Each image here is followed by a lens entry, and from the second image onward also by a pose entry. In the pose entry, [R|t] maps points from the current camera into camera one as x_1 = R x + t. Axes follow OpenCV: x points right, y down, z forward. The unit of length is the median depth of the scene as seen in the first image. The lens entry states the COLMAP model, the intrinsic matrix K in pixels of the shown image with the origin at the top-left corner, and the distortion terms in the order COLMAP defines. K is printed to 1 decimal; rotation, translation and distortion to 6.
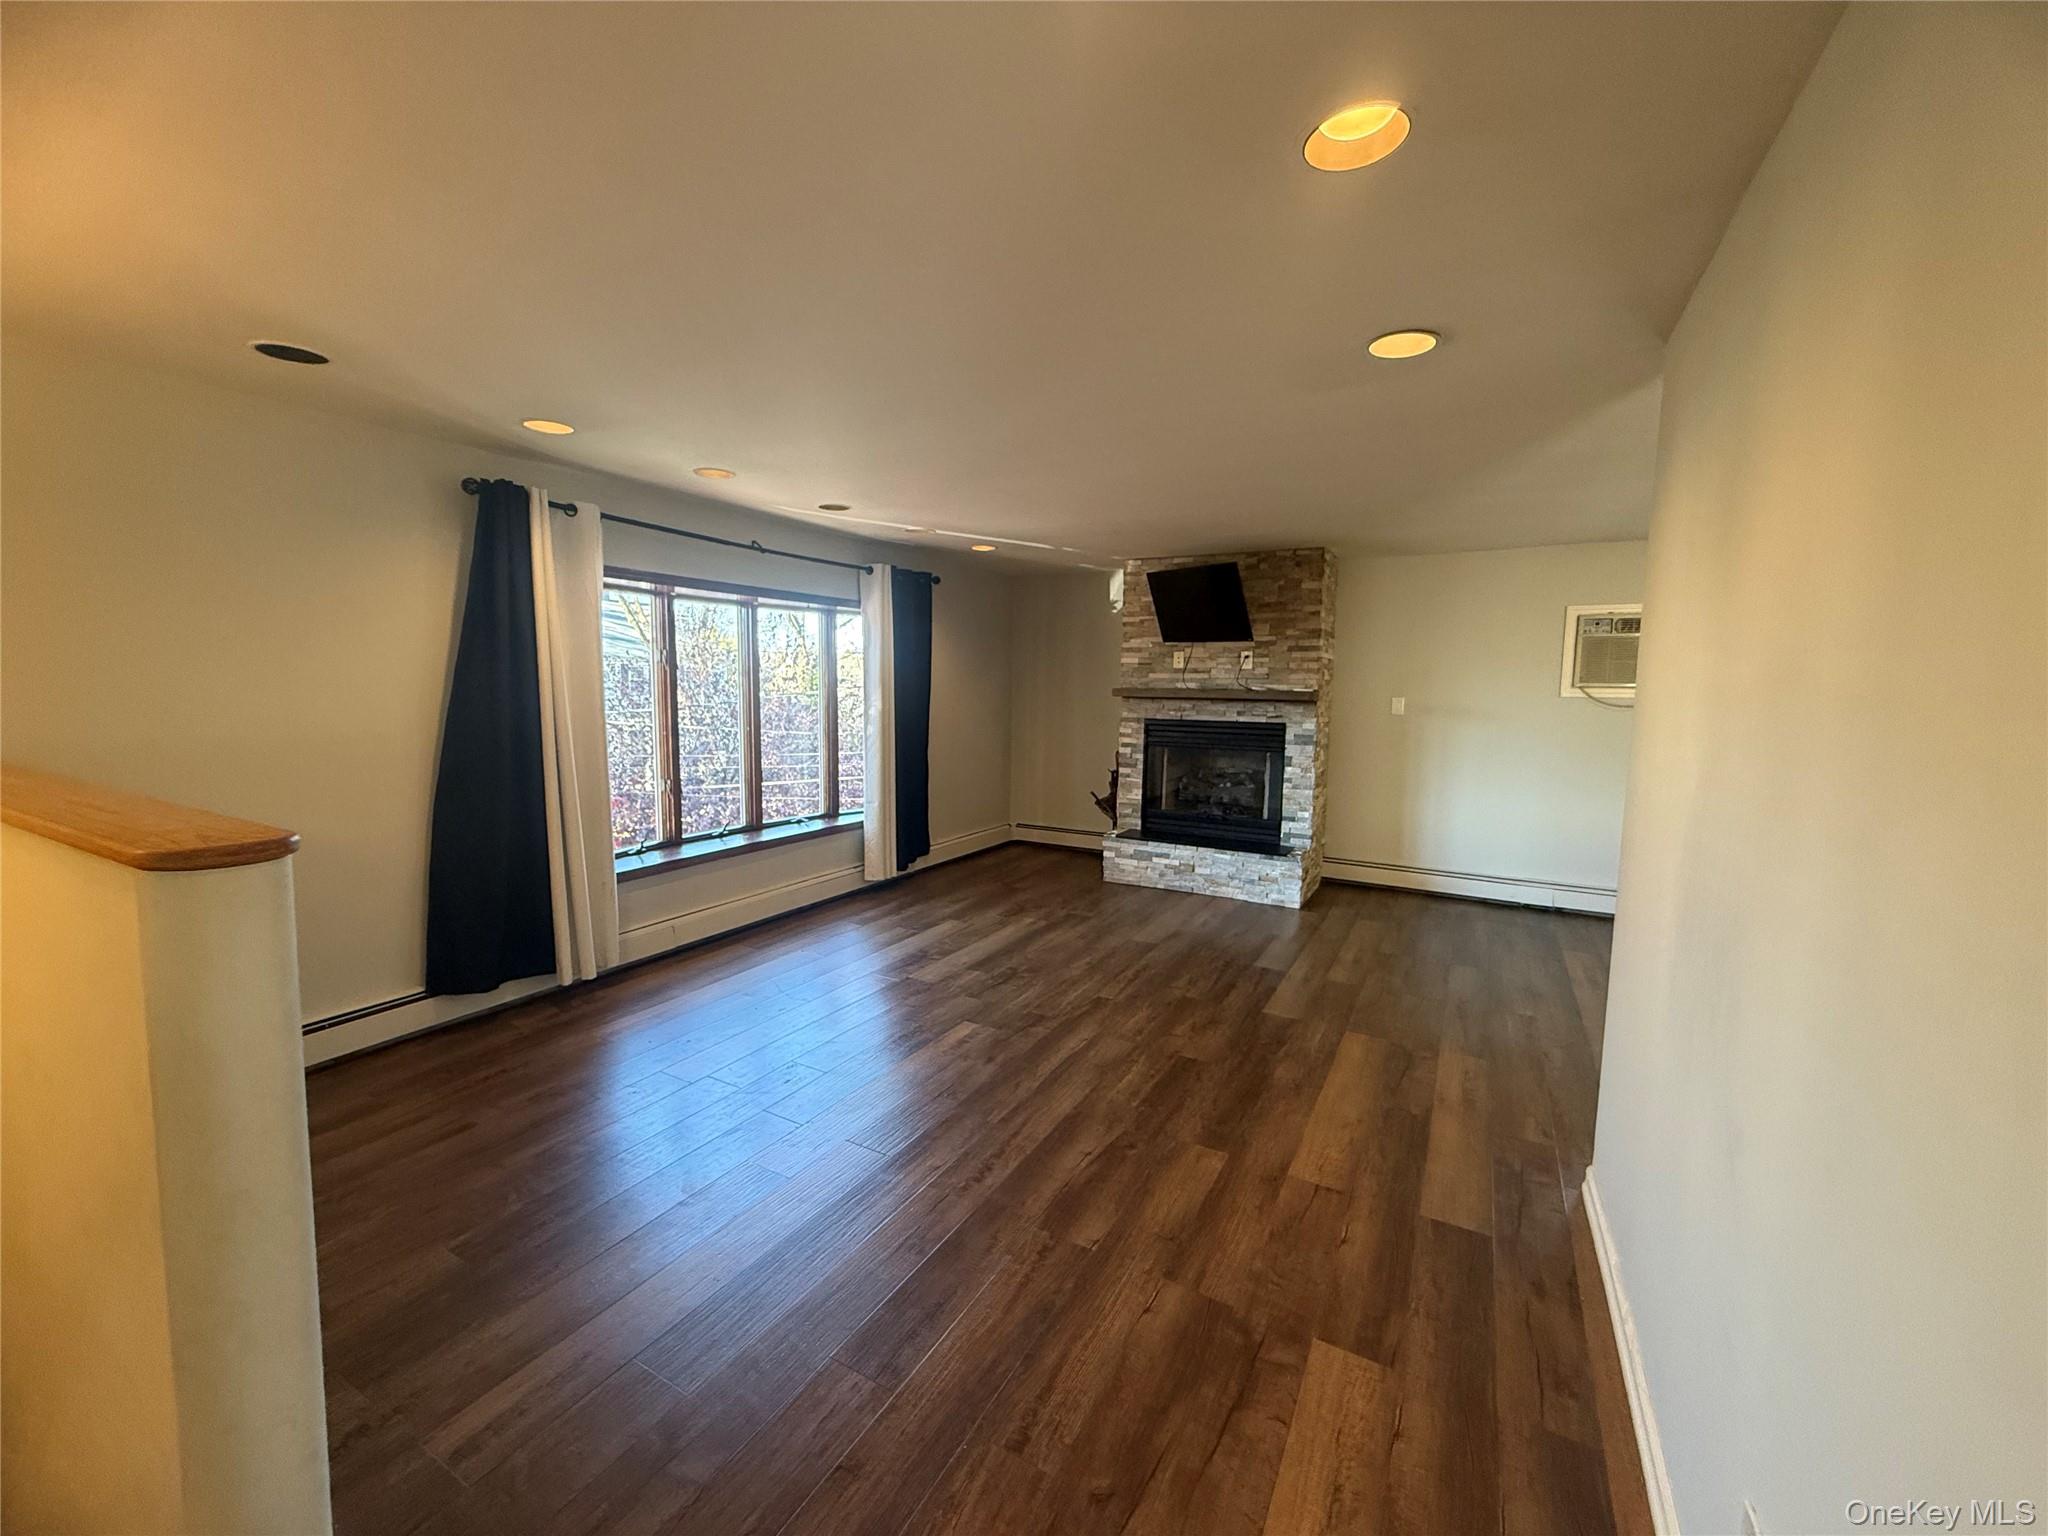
lens RADIAL K [[812.7, 0, 1016.4], [0, 812.7, 766.5], [0, 0, 1]] dist [-0.000077, 0.000092]
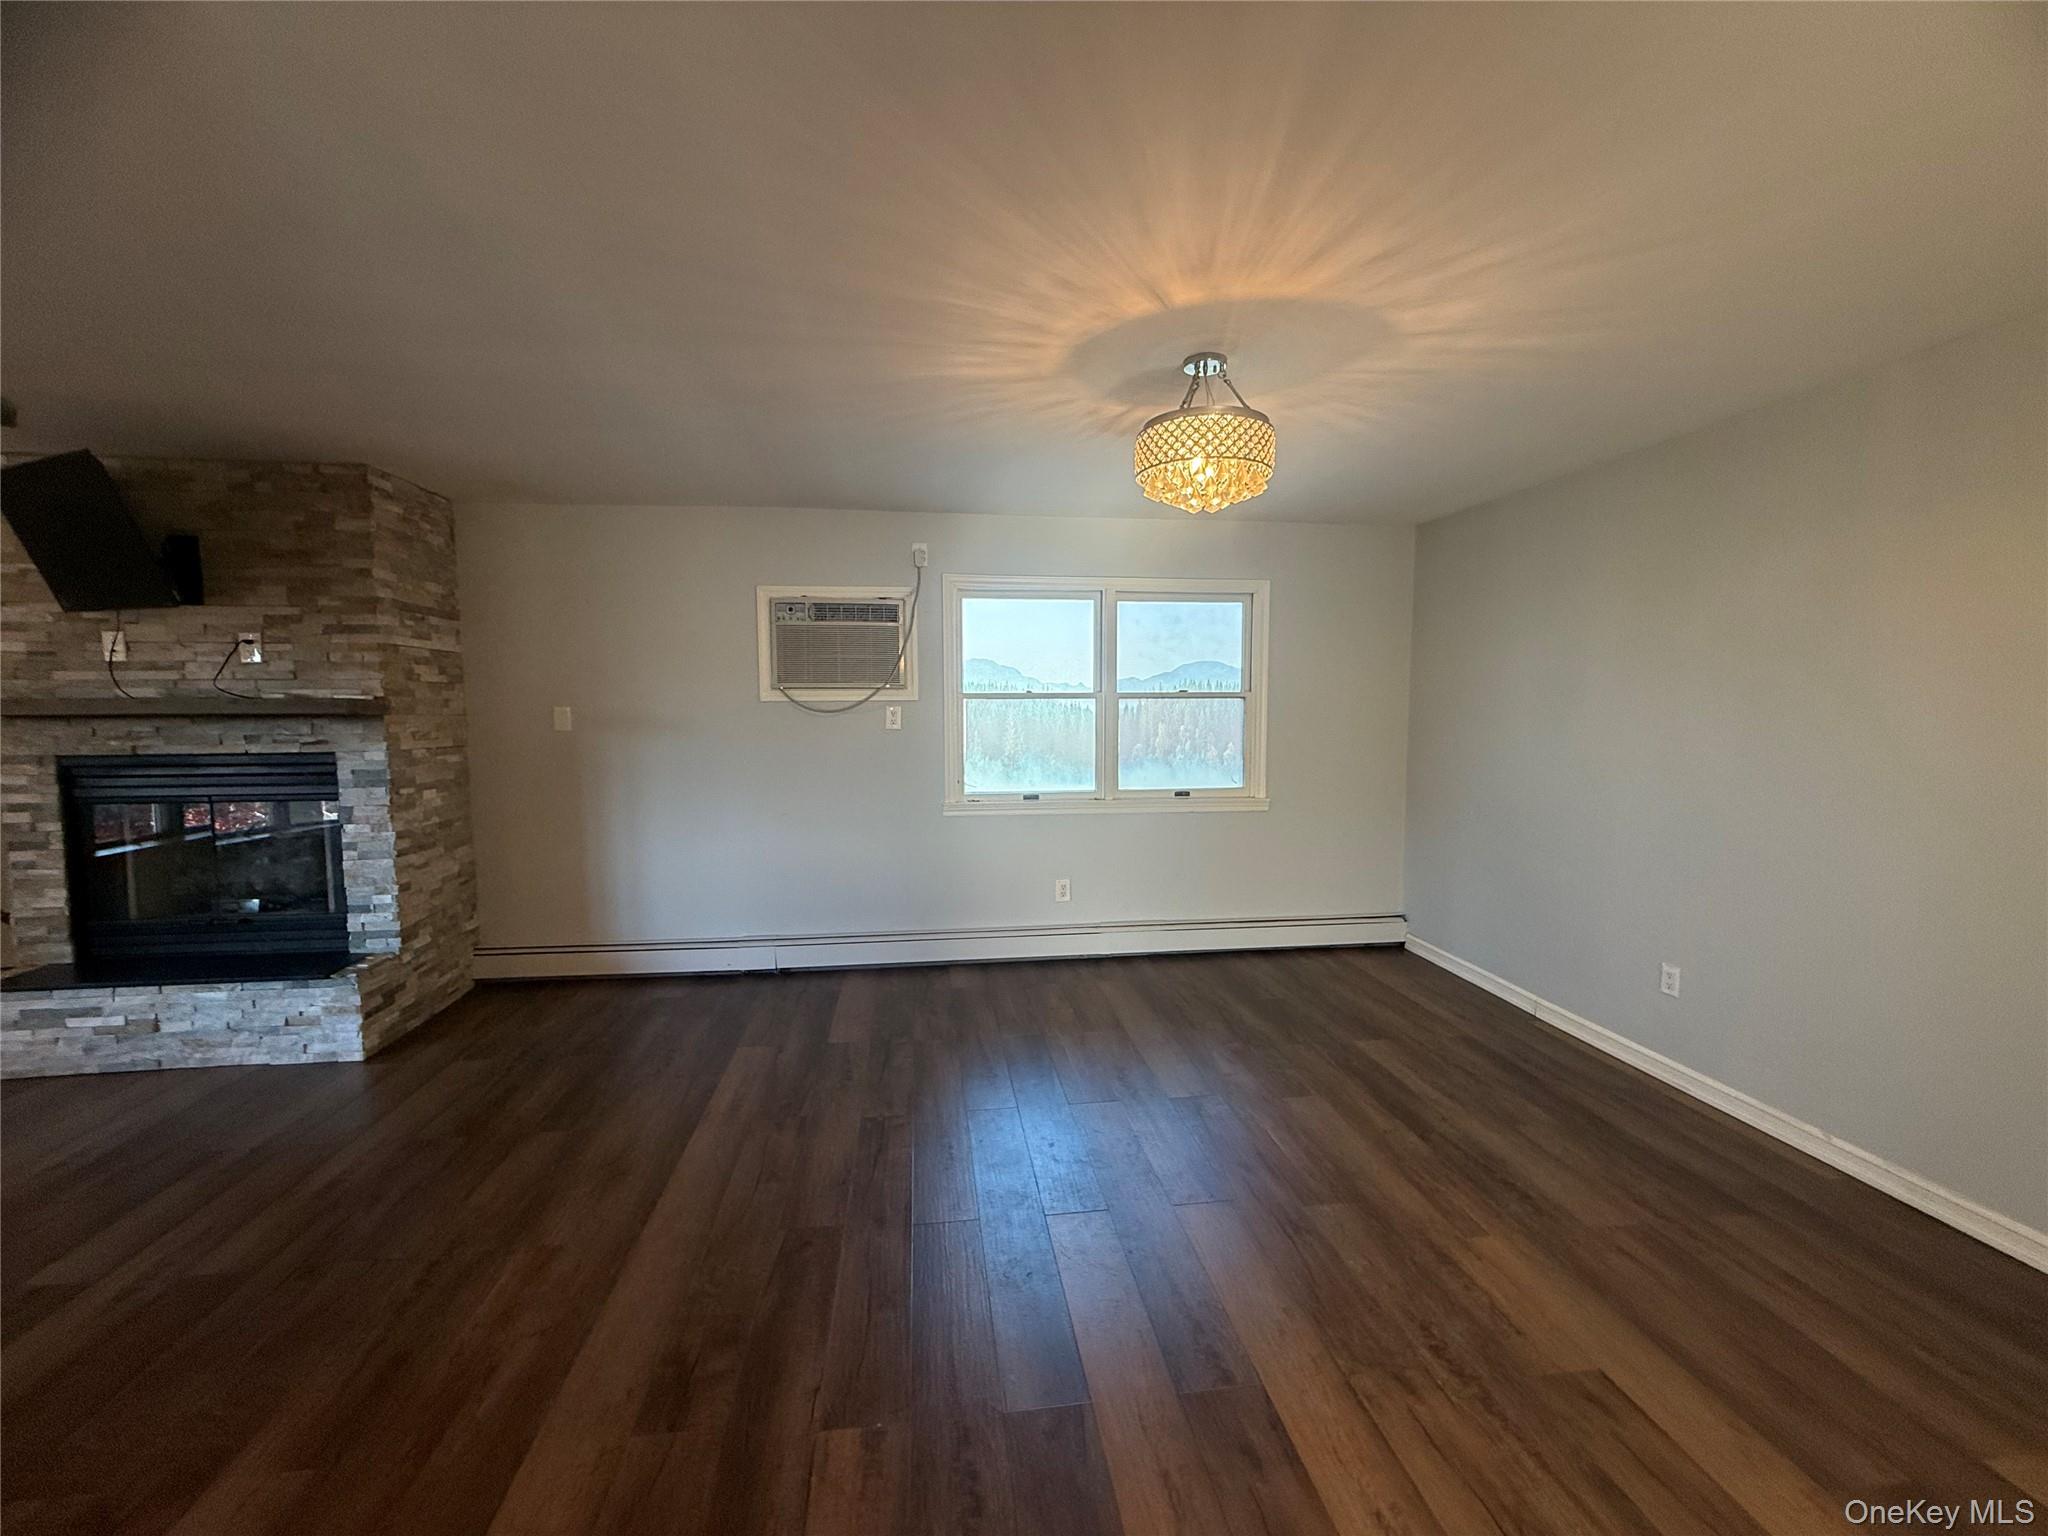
lens RADIAL K [[812.7, 0, 1016.4], [0, 812.7, 766.5], [0, 0, 1]] dist [-0.000077, 0.000092]
pose [[0.800802, -0.062377, 0.595672, 0.374526], [0.075863, 0.997115, 0.002426, -0.006002], [-0.594105, 0.043247, 0.803224, 0.213945]]
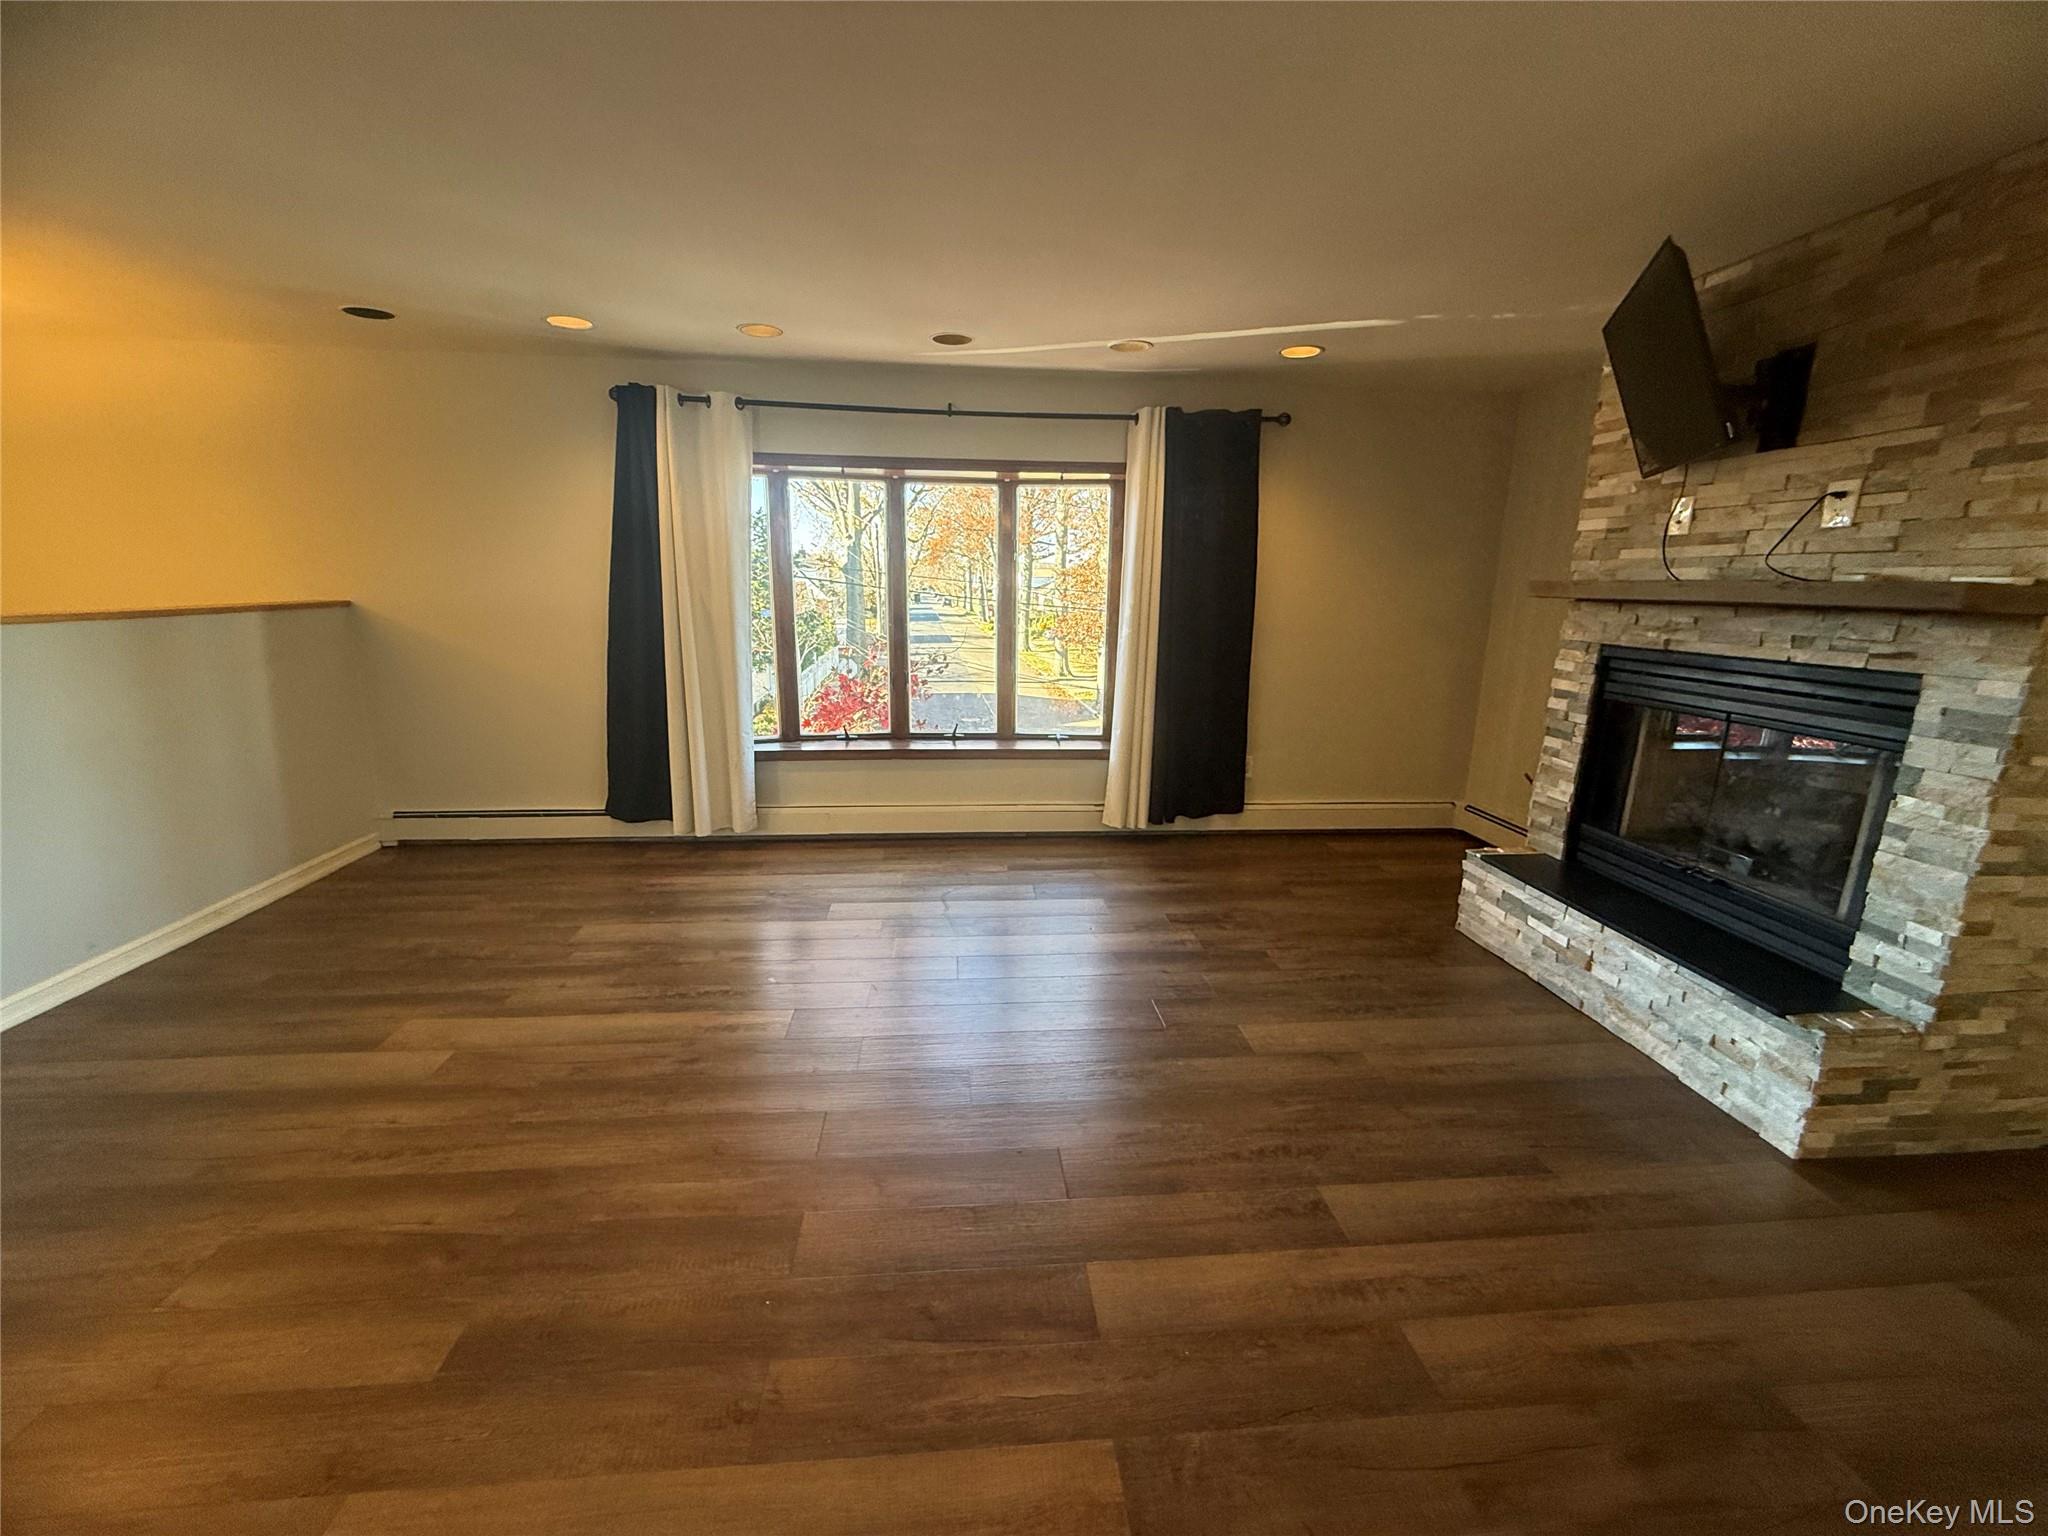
lens RADIAL K [[812.7, 0, 1016.4], [0, 812.7, 766.5], [0, 0, 1]] dist [-0.000077, 0.000092]
pose [[0.569080, 0.179643, -0.802419, 0.397041], [-0.092788, 0.983640, 0.154408, -0.031666], [0.817031, -0.013416, 0.576438, 0.461010]]
